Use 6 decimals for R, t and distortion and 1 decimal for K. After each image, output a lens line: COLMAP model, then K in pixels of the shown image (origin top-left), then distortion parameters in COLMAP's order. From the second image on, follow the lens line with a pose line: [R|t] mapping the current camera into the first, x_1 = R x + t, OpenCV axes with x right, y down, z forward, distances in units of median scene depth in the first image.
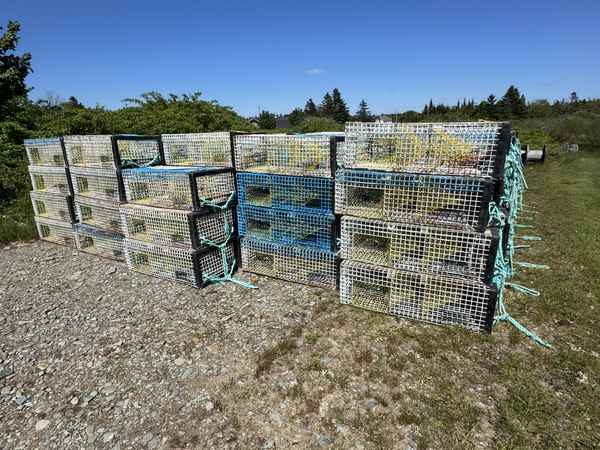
lens RADIAL K [[320.6, 0, 300.0], [0, 320.6, 225.0], [0, 0, 1]] dist [0.001993, 0.000409]
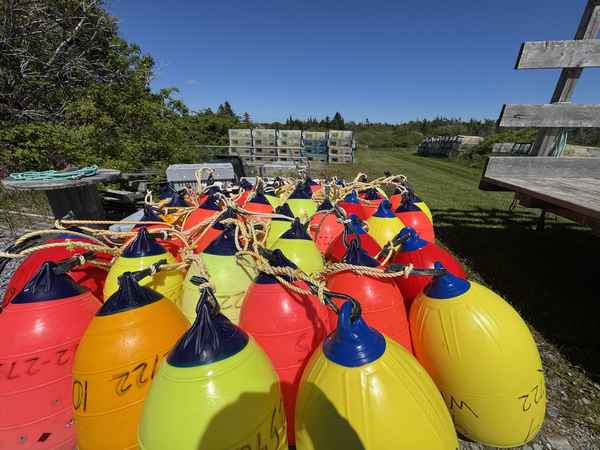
lens RADIAL K [[320.6, 0, 300.0], [0, 320.6, 225.0], [0, 0, 1]] dist [0.001993, 0.000409]
pose [[0.890537, -0.073812, 0.448882, -0.291809], [0.080696, 0.996732, 0.003805, 0.125733], [-0.447696, 0.032834, 0.893583, -0.370120]]
